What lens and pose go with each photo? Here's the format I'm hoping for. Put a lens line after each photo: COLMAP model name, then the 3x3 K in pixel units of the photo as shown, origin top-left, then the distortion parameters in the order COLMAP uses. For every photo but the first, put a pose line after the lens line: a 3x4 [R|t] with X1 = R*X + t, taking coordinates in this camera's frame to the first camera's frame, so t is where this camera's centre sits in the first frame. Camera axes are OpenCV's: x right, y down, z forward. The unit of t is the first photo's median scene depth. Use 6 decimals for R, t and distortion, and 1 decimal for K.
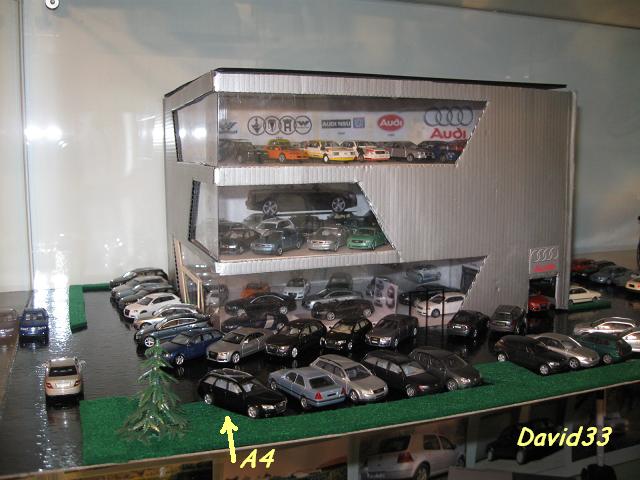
lens RADIAL K [[677.1, 0, 320.0], [0, 677.1, 240.0], [0, 0, 1]] dist [-0.129046, -0.008778]
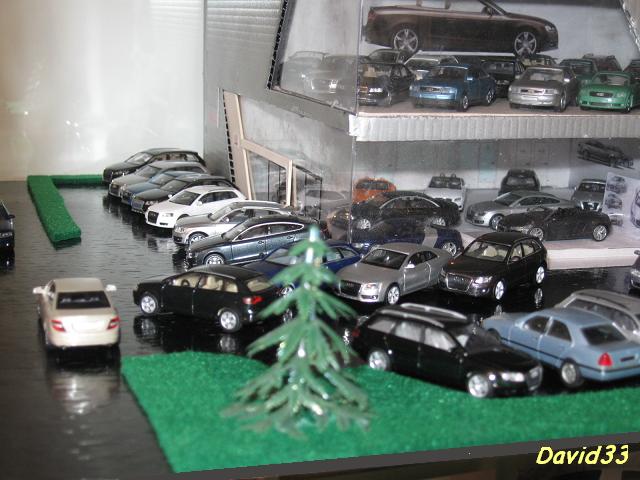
lens RADIAL K [[1109.4, 0, 320.0], [0, 1109.4, 240.0], [0, 0, 1]] dist [-0.144105, 0.001258]
pose [[0.998939, 0.037663, -0.026485, -0.150619], [-0.035788, 0.997041, 0.068028, 0.071382], [0.028968, -0.067008, 0.997332, 0.134555]]
